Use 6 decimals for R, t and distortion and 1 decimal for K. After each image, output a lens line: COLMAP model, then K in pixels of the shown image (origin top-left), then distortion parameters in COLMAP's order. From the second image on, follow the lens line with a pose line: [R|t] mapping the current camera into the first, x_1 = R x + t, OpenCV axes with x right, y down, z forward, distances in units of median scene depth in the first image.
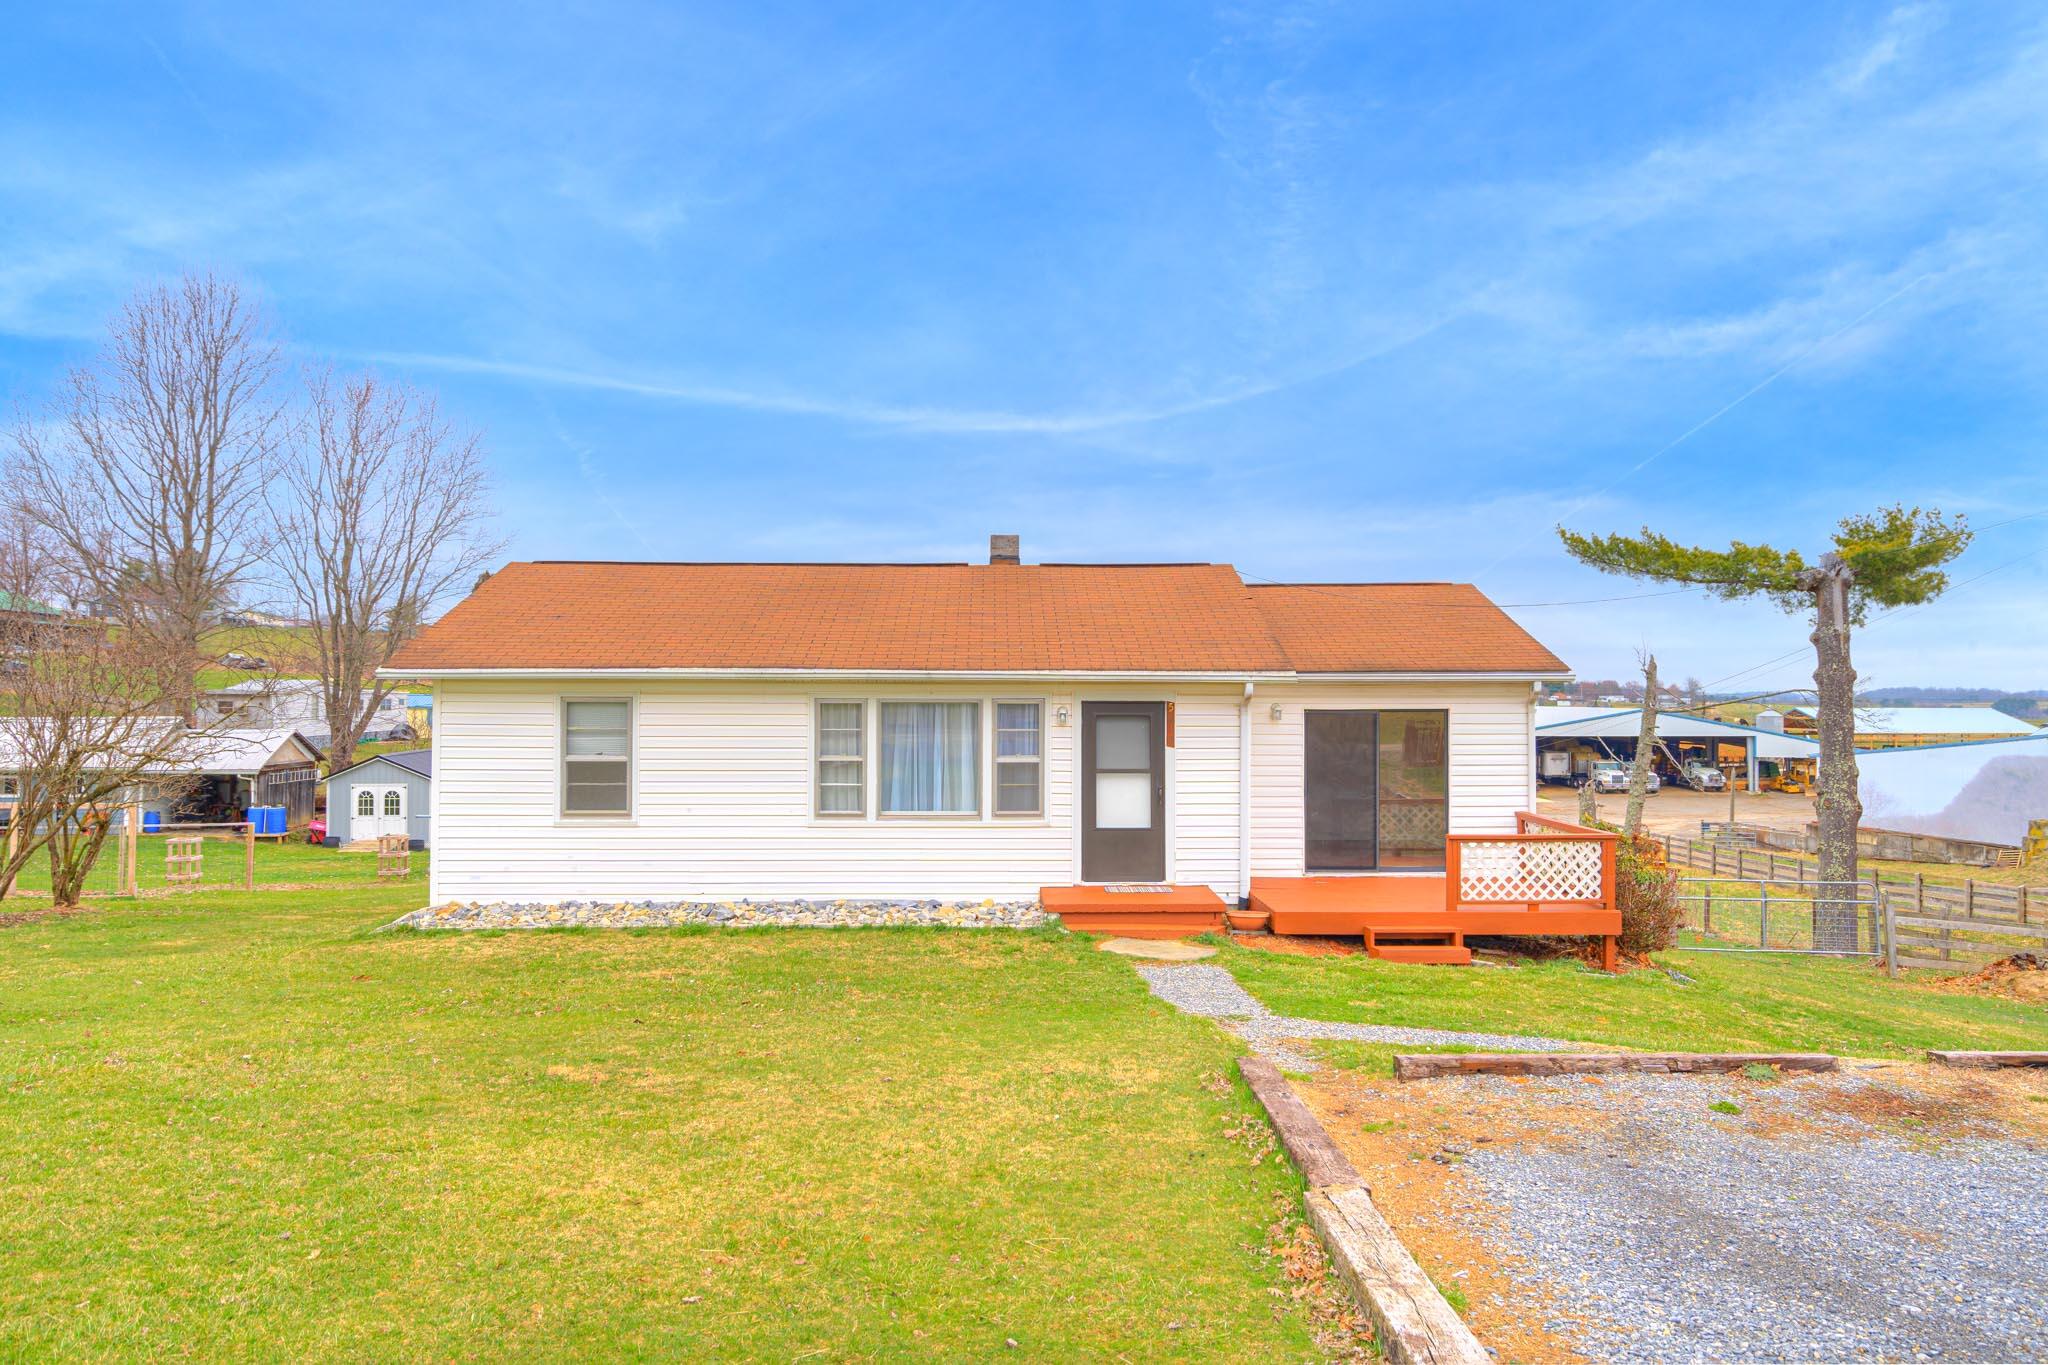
lens RADIAL K [[1301.9, 0, 1023.8], [0, 1301.9, 674.9], [0, 0, 1]] dist [0.003352, 0.000451]
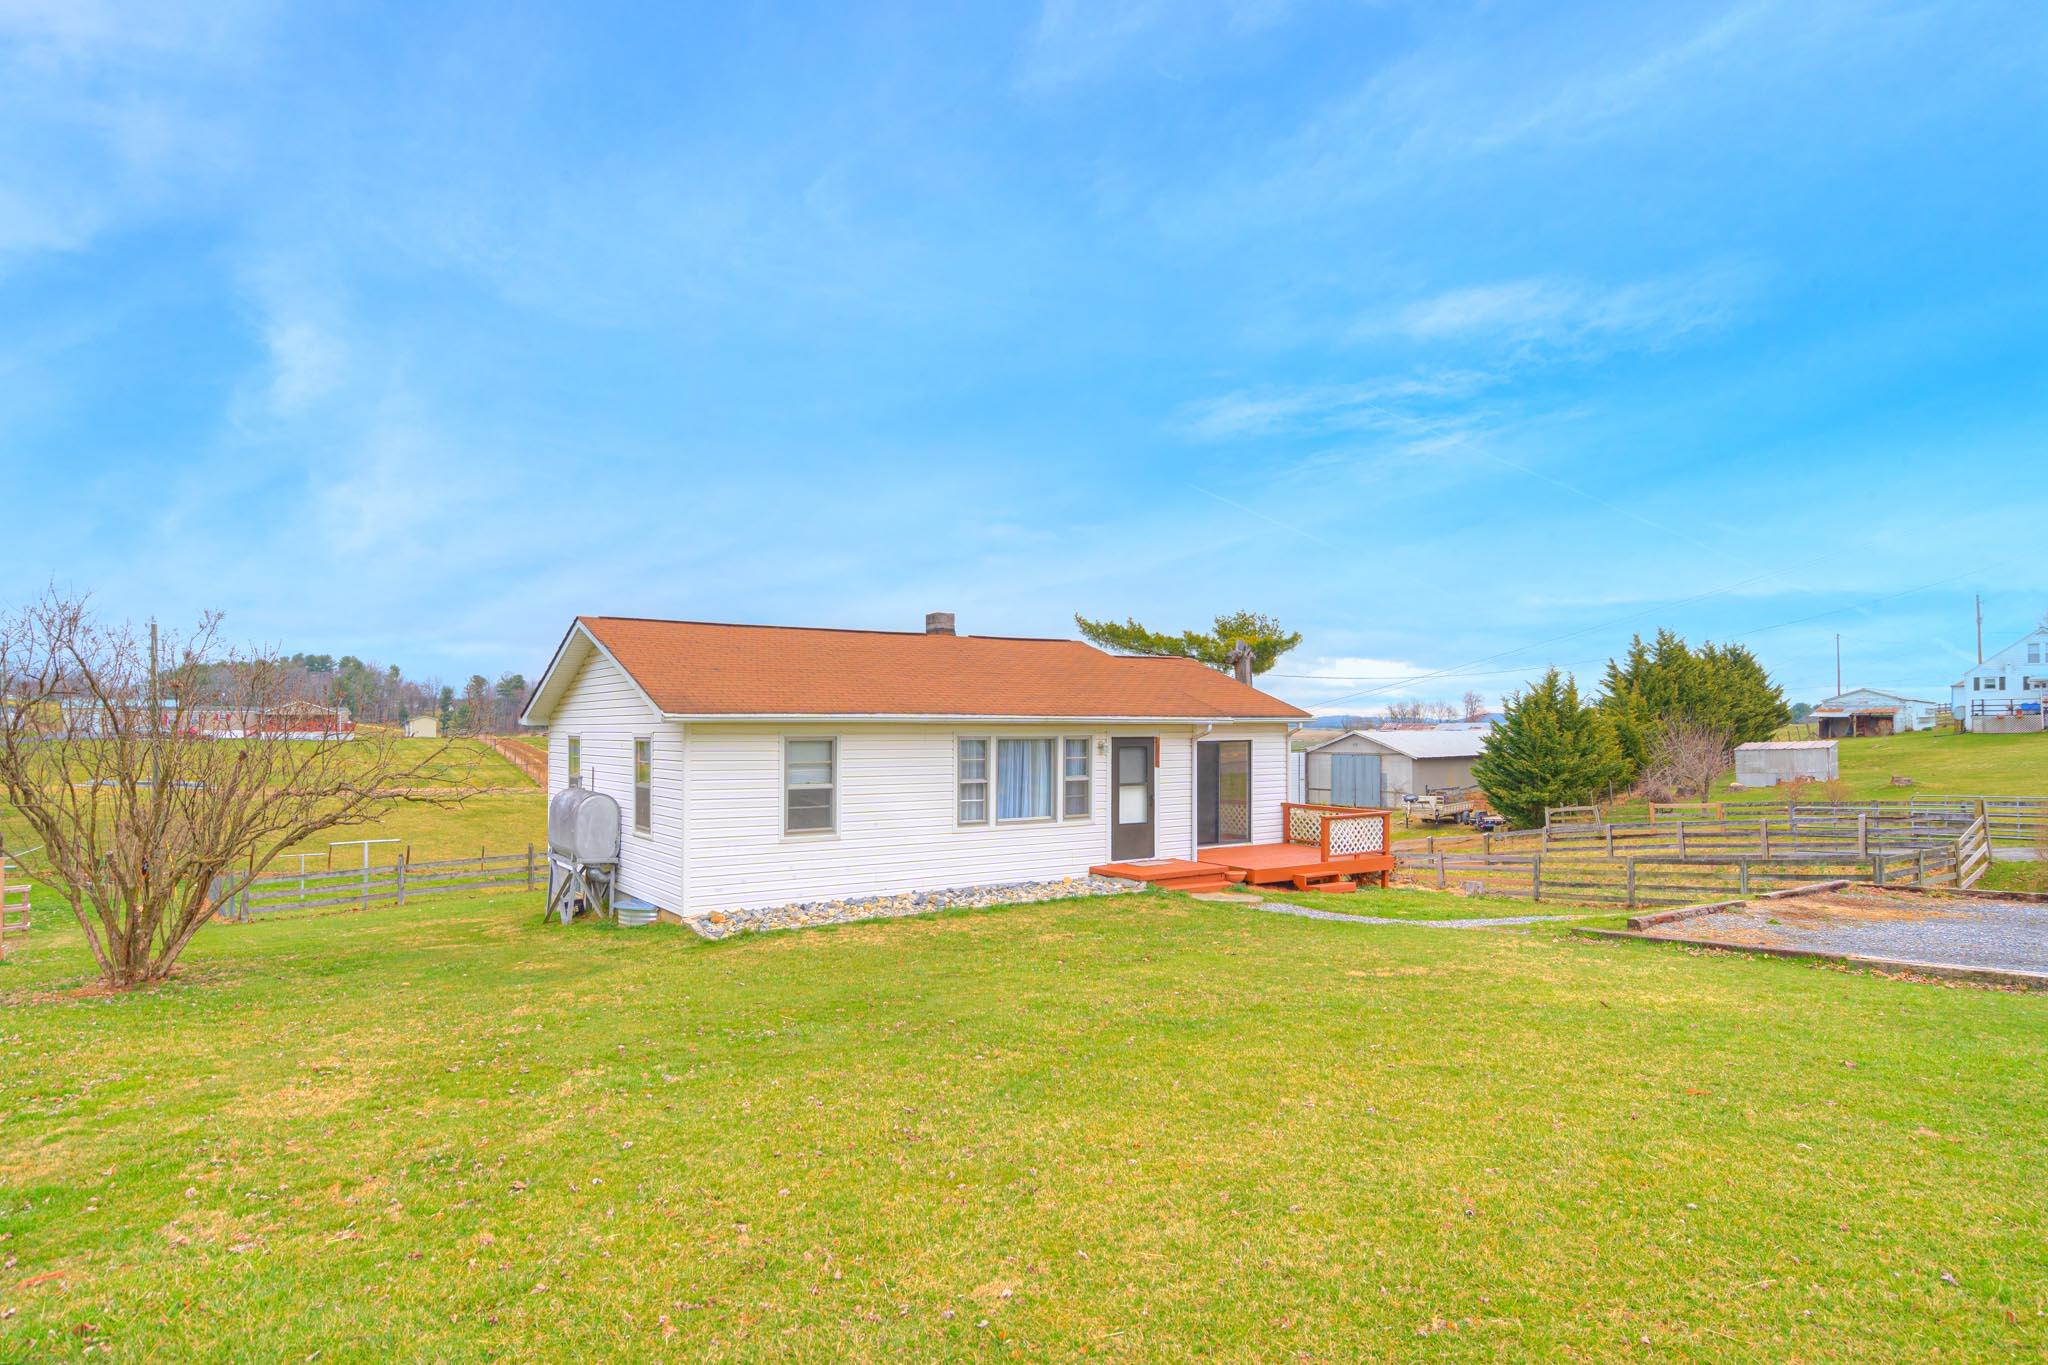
lens RADIAL K [[1107.2, 0, 997.2], [0, 1107.2, 706.2], [0, 0, 1]] dist [0.002874, 0.000672]
pose [[0.862180, 0.006197, 0.506564, -0.693080], [-0.001402, 0.999951, -0.009847, -0.002048], [-0.506600, 0.007780, 0.862146, 0.000734]]
